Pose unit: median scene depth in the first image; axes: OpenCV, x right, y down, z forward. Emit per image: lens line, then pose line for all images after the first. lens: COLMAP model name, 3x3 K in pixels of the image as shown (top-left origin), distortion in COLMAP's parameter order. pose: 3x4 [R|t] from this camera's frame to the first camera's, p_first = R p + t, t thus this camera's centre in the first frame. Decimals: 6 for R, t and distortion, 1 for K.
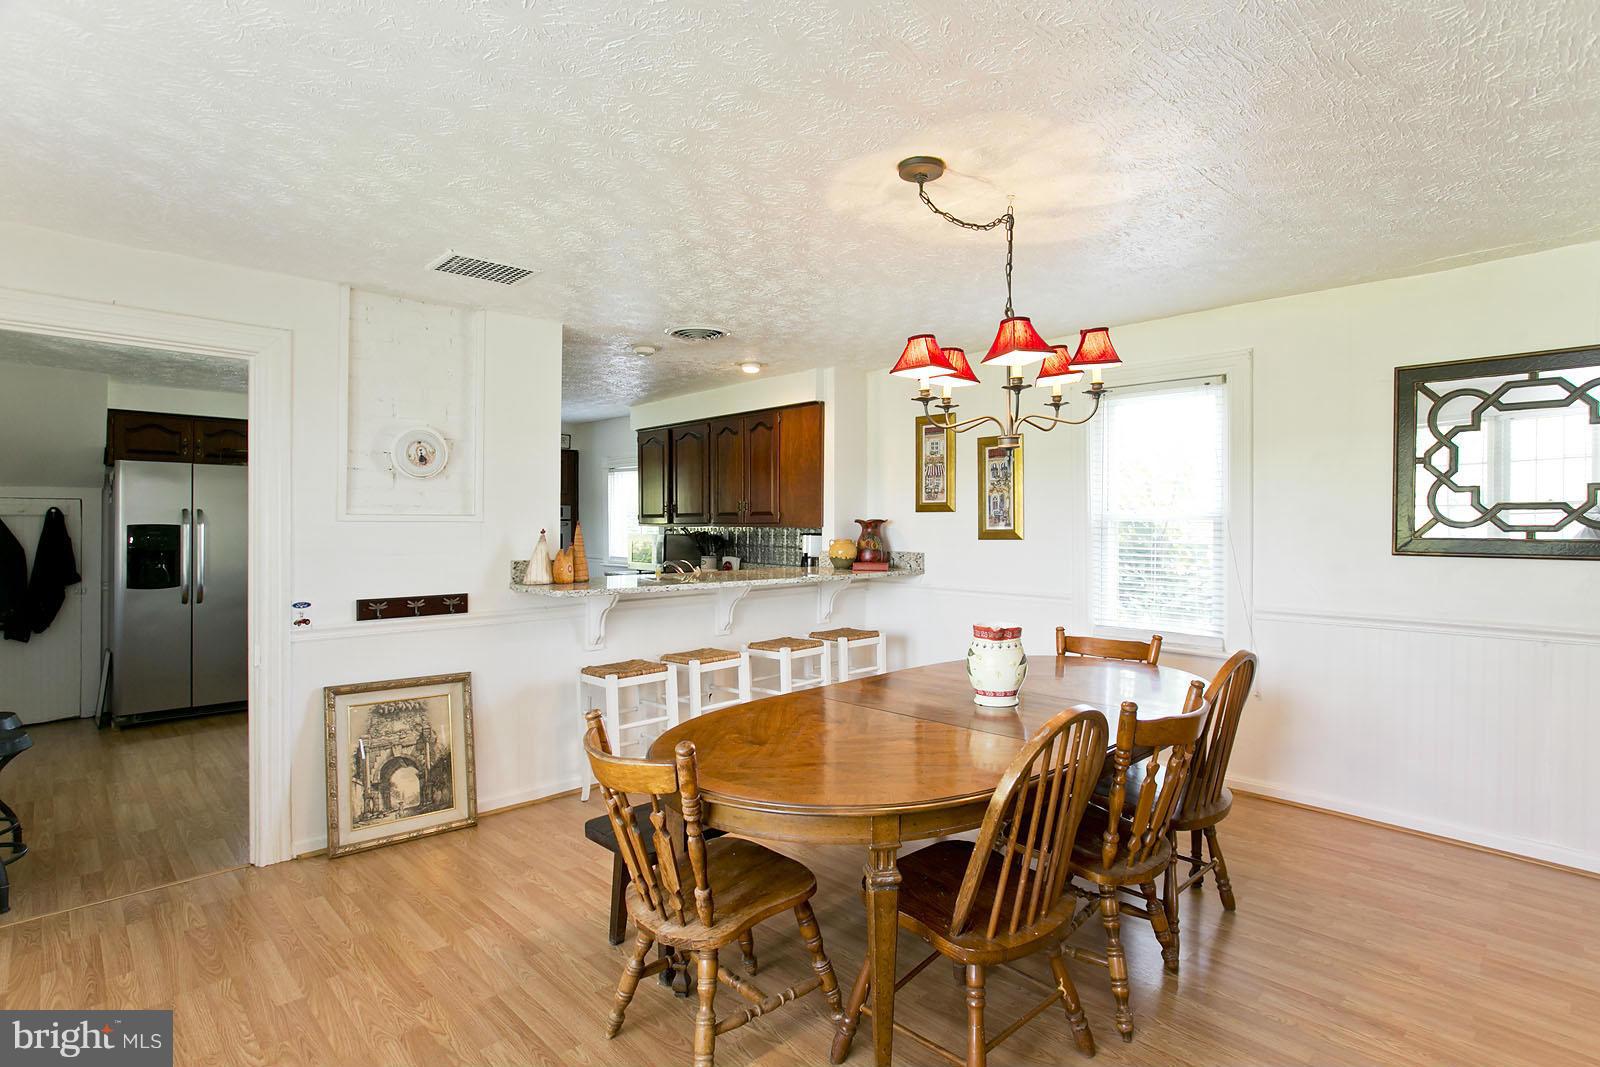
lens RADIAL K [[822.5, 0, 848.5], [0, 822.5, 532.9], [0, 0, 1]] dist [-0.065556, 0.053413]
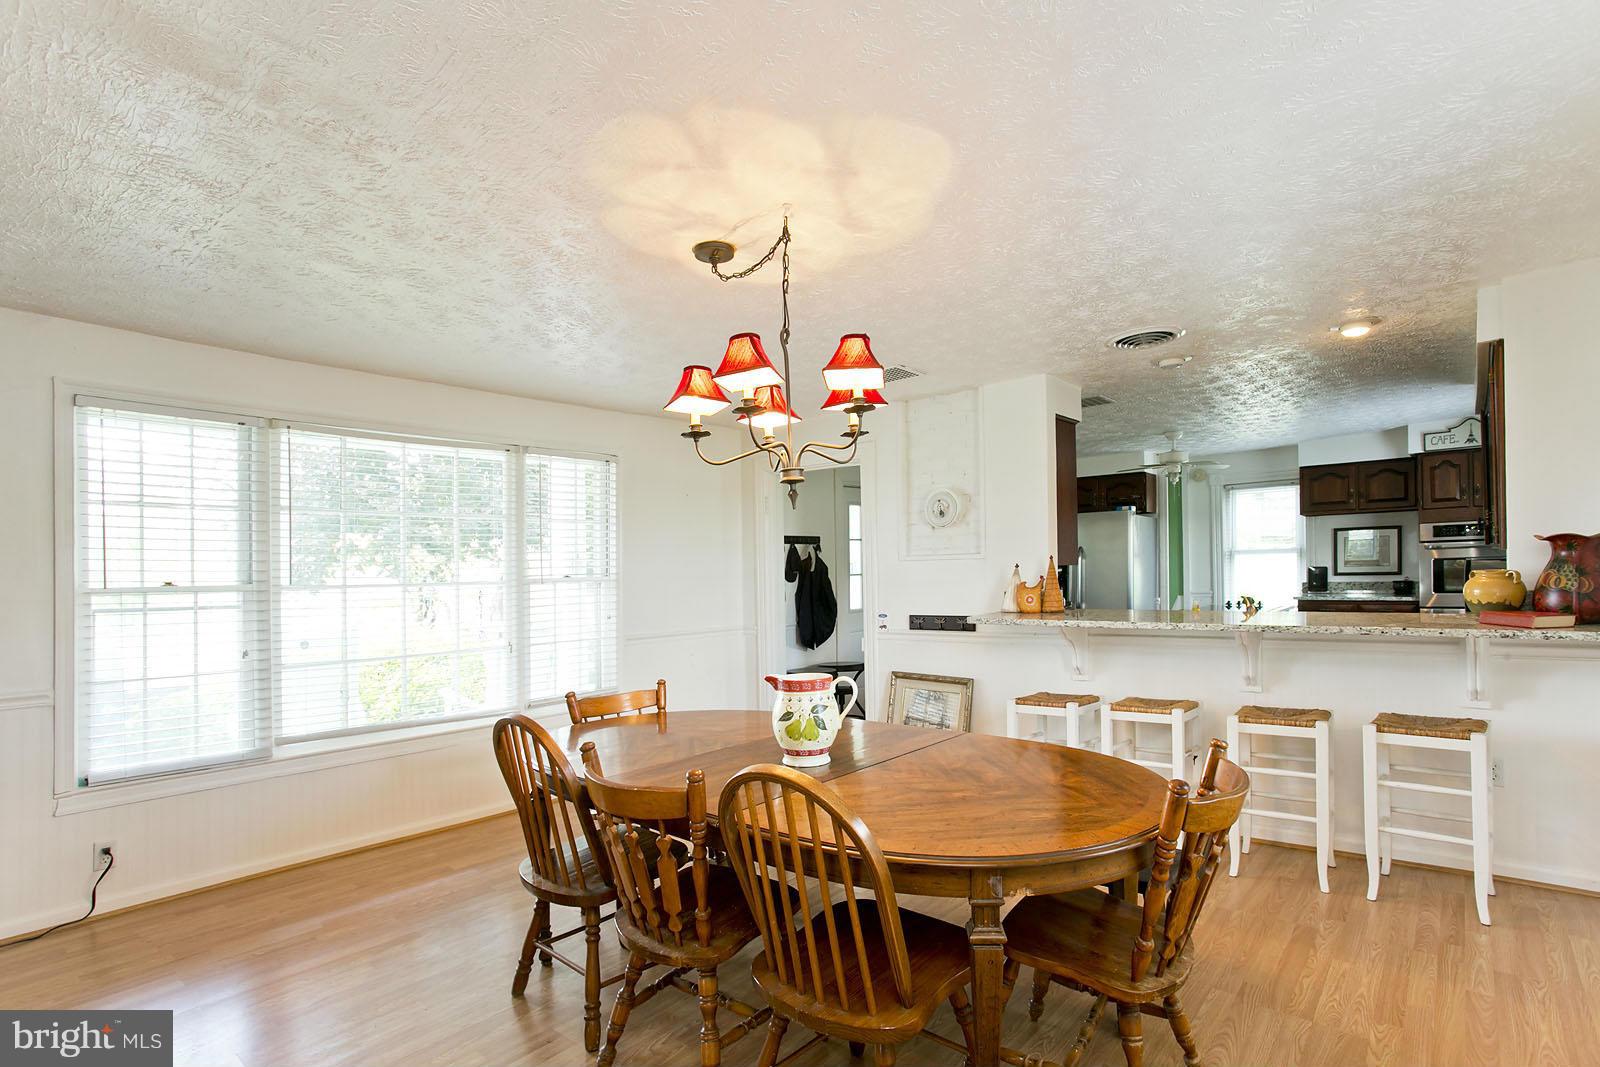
lens RADIAL K [[822.5, 0, 848.5], [0, 822.5, 532.9], [0, 0, 1]] dist [-0.065556, 0.053413]
pose [[0.094095, -0.039801, -0.994767, 0.839491], [0.020152, 0.999072, -0.038067, -0.010077], [0.995359, -0.016465, 0.094810, 0.744510]]
